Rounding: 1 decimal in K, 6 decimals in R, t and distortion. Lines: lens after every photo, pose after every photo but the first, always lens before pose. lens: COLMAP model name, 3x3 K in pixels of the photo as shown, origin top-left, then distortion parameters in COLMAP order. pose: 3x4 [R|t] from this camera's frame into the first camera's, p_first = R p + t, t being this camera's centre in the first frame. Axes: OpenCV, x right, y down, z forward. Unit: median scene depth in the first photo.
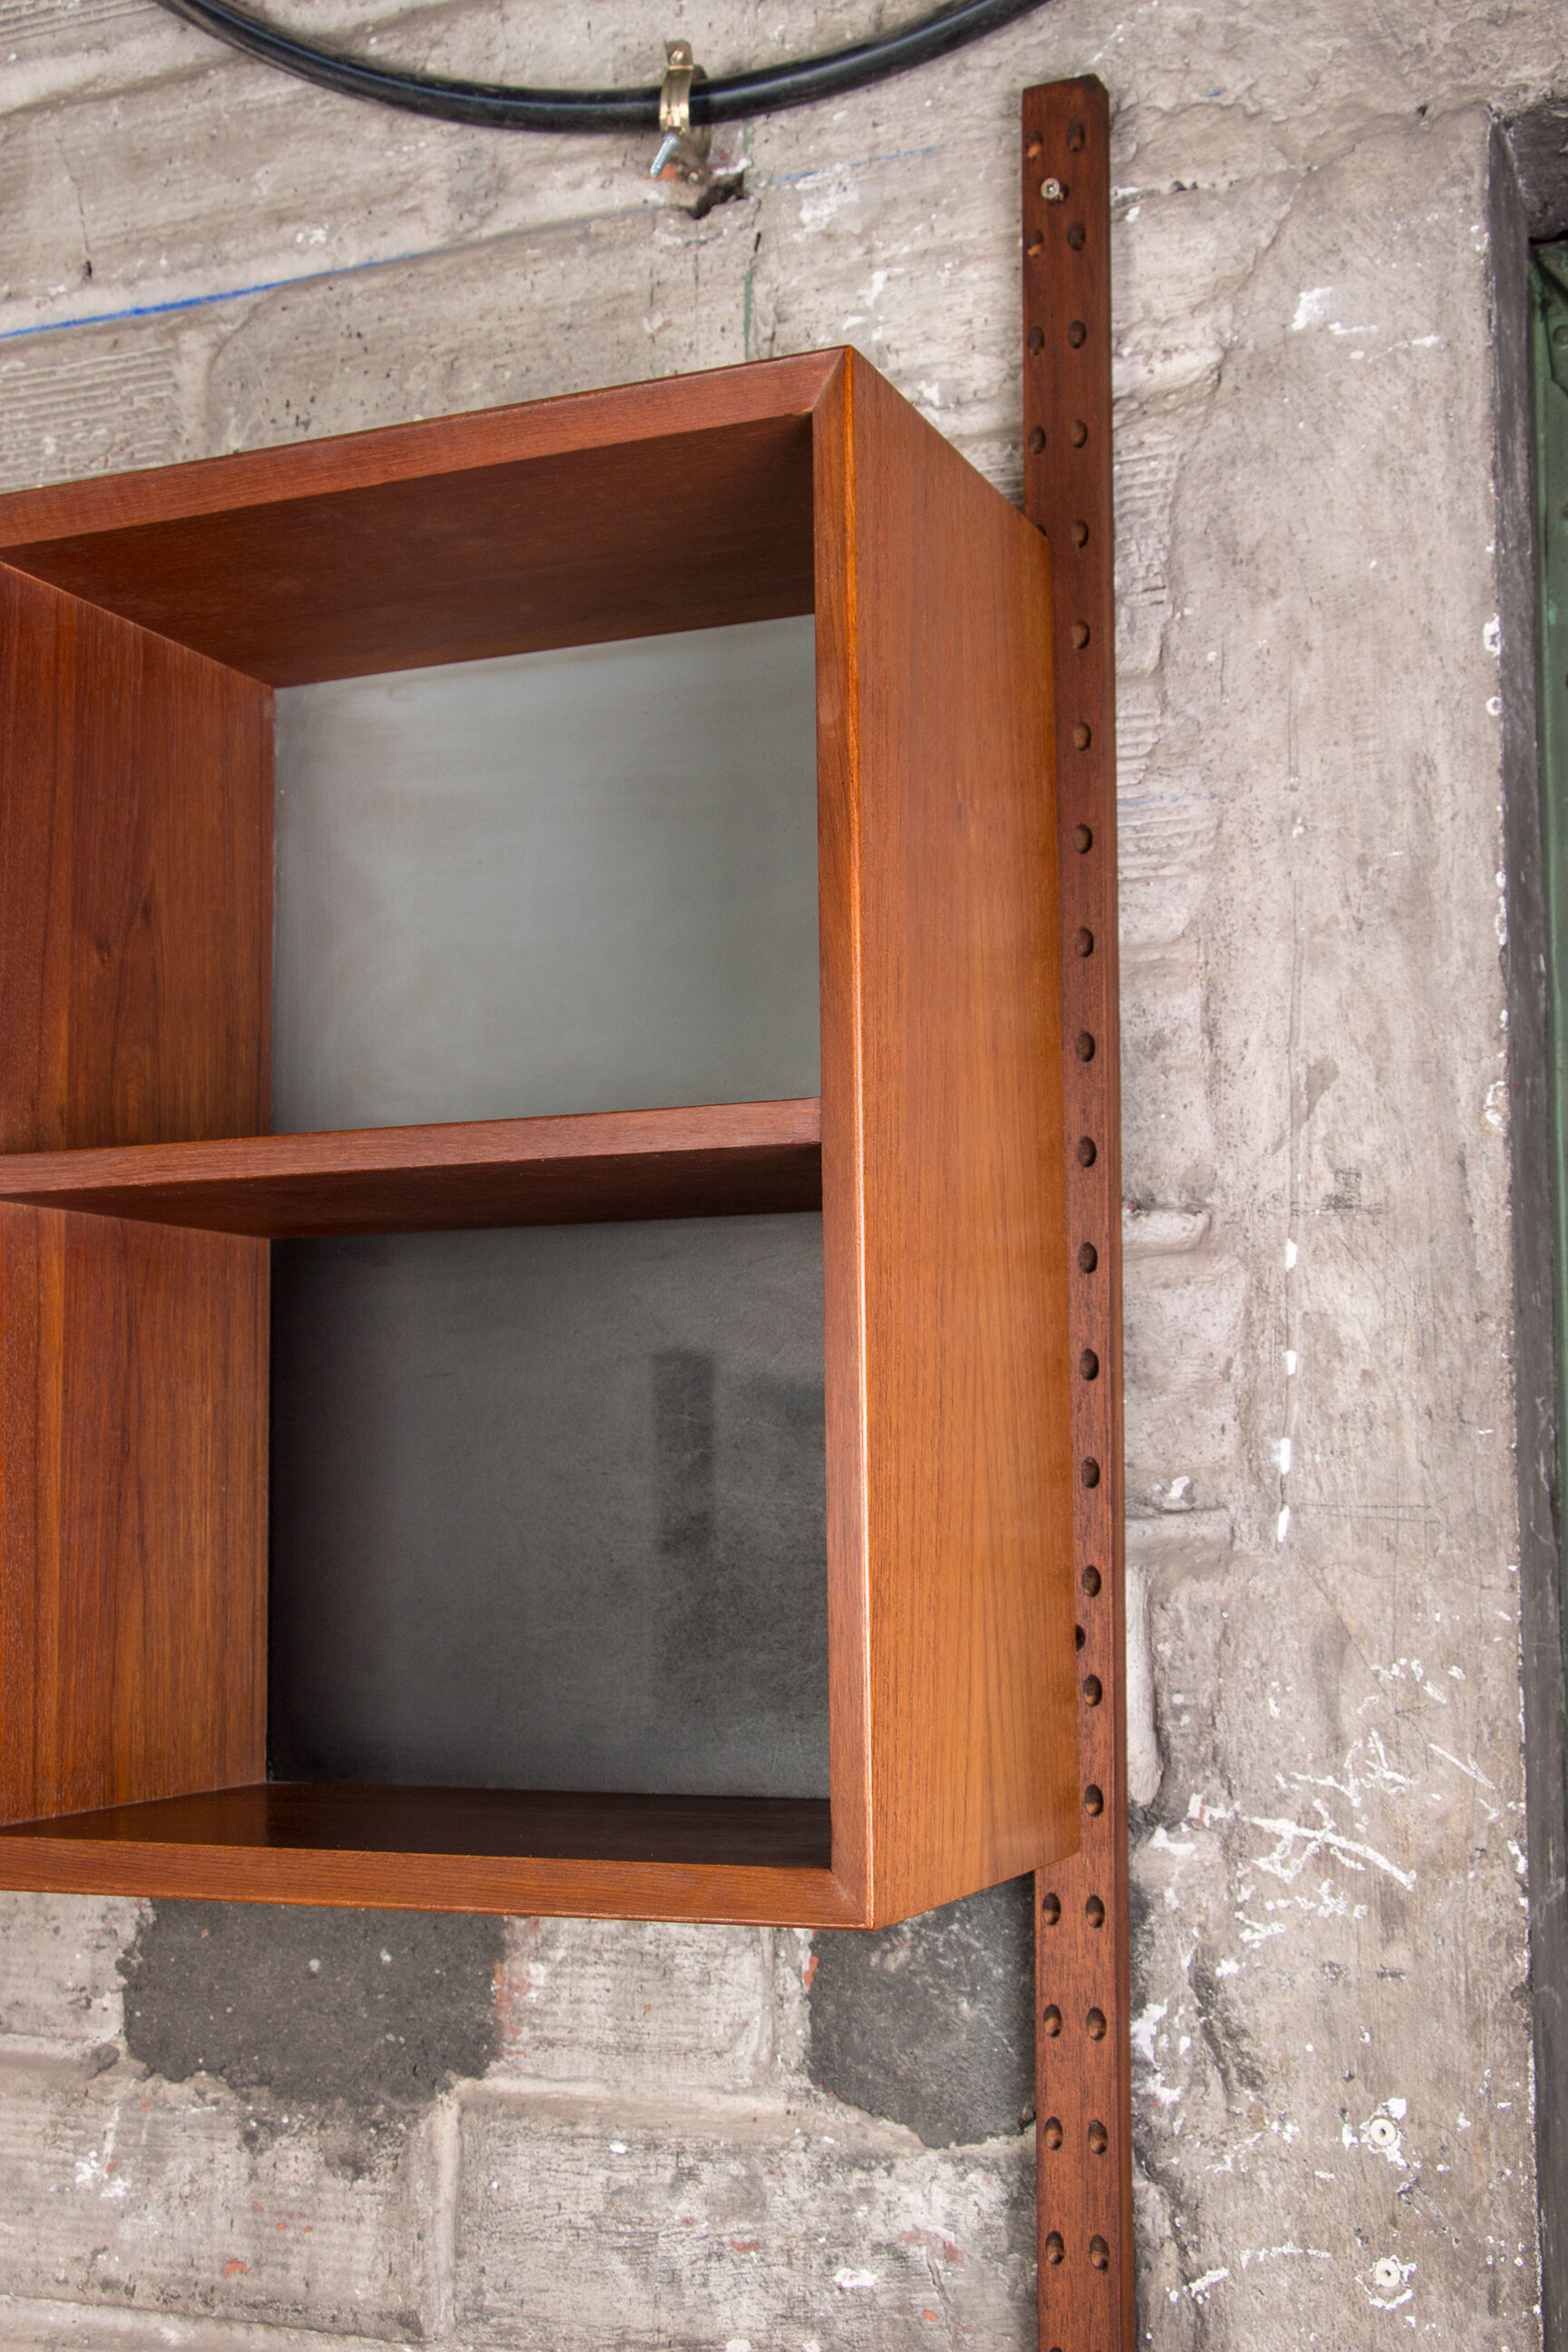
lens RADIAL K [[2871.1, 0, 784.0], [0, 2871.1, 1184.7], [0, 0, 1]] dist [-0.069101, 0.381637]
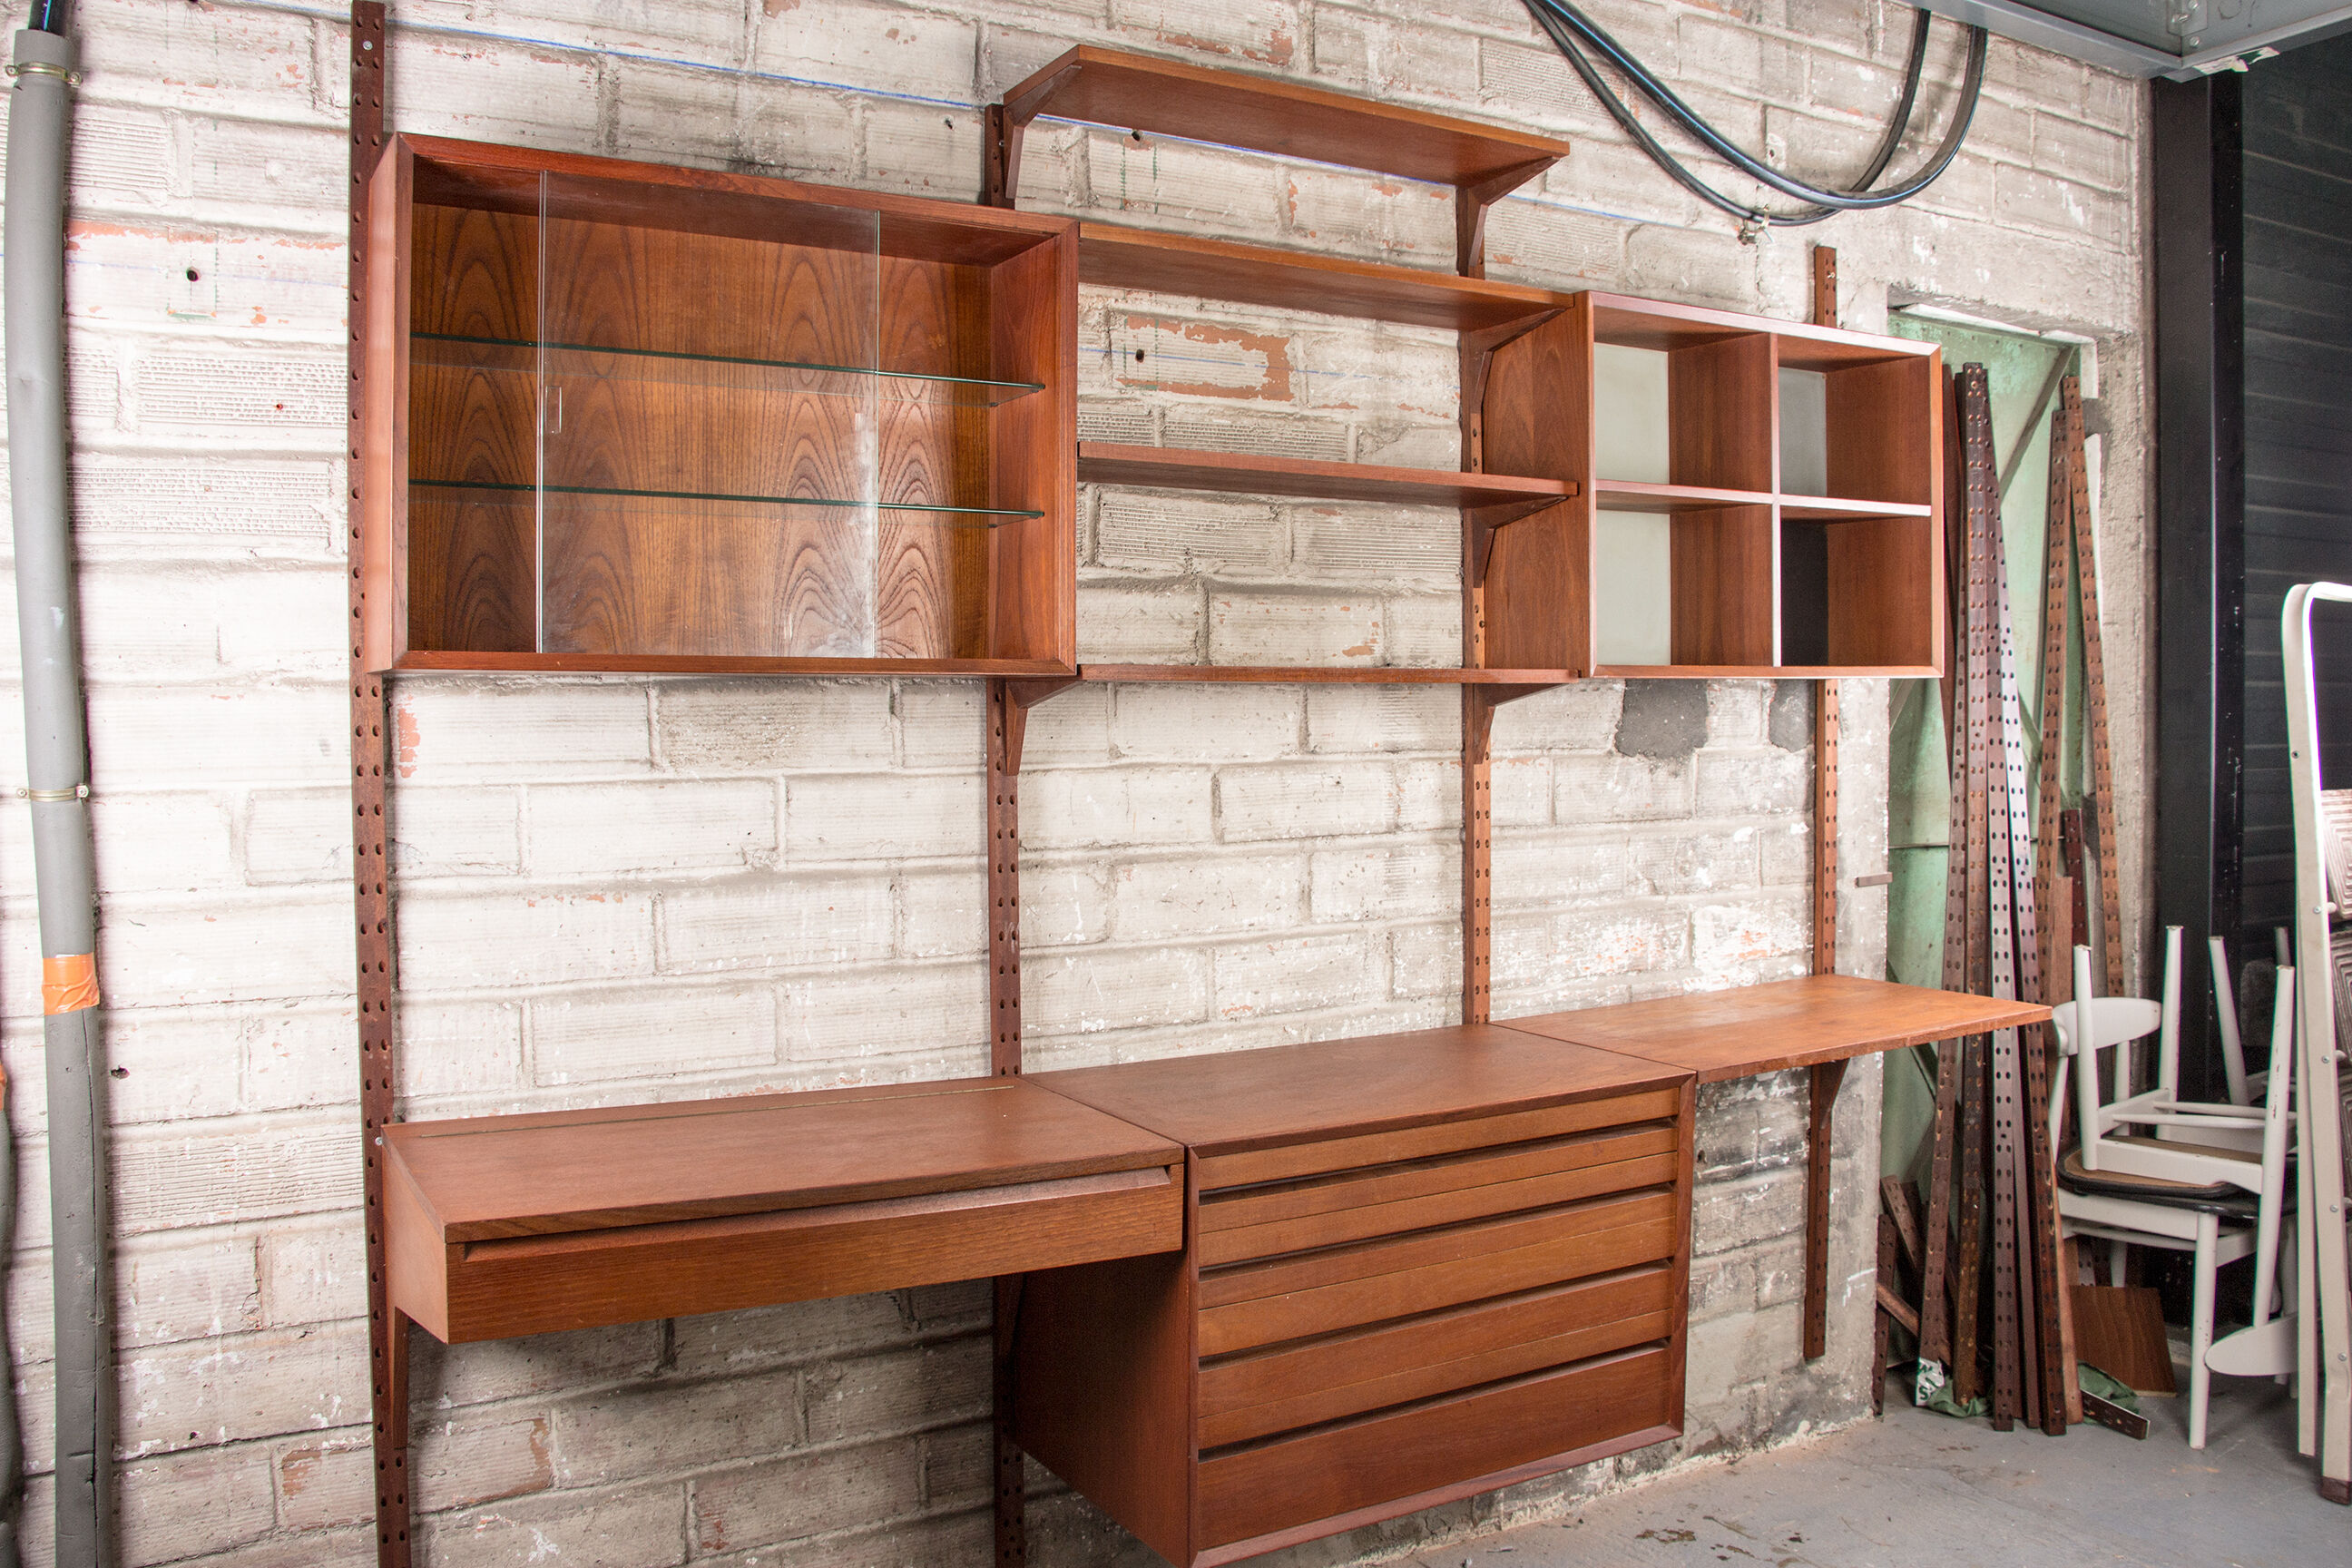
lens RADIAL K [[1918.3, 0, 1192.2], [0, 1918.3, 774.7], [0, 0, 1]] dist [-0.190074, 0.158915]
pose [[0.599411, -0.032513, 0.799781, -2.565343], [-0.083730, 0.991146, 0.103045, 0.156277], [-0.796050, -0.128732, 0.591382, 0.076464]]
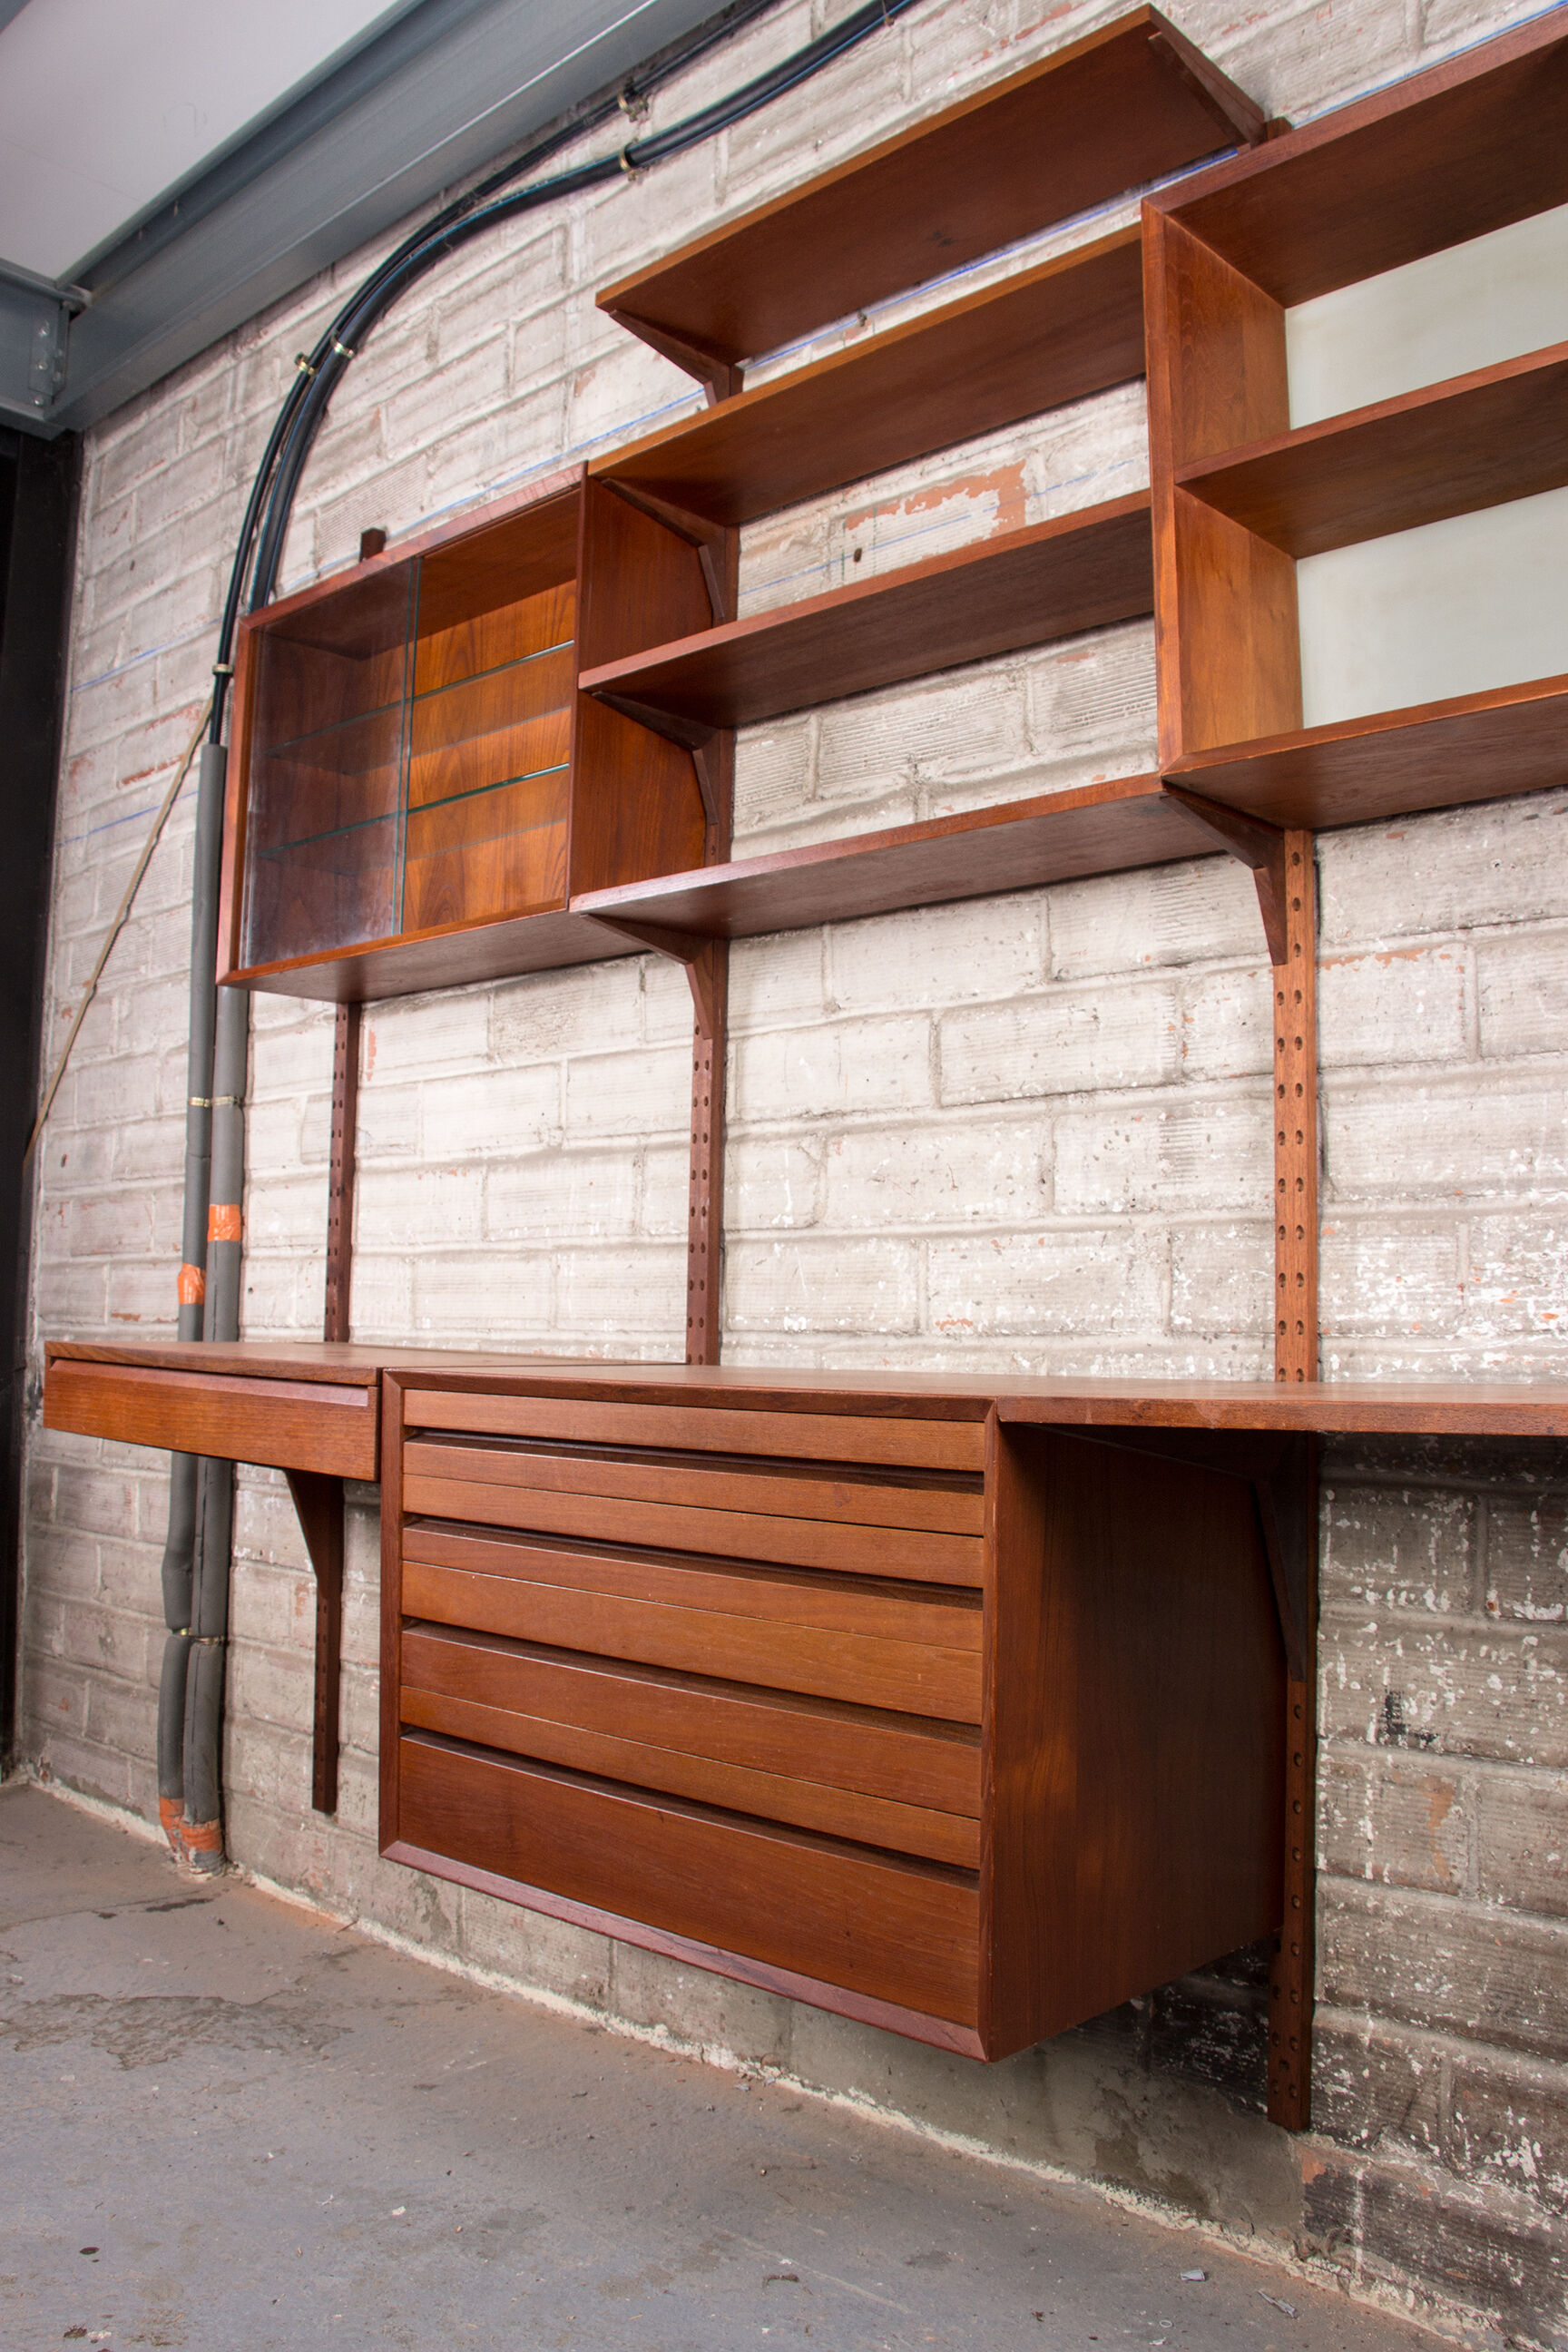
lens RADIAL K [[1939.6, 0, 779.9], [0, 1939.6, 1176.9], [0, 0, 1]] dist [-0.190466, 0.161705]
pose [[0.934527, -0.016239, -0.355523, -0.341099], [0.025662, 0.999433, 0.021804, 0.474016], [0.354967, -0.029500, 0.934413, -0.331657]]
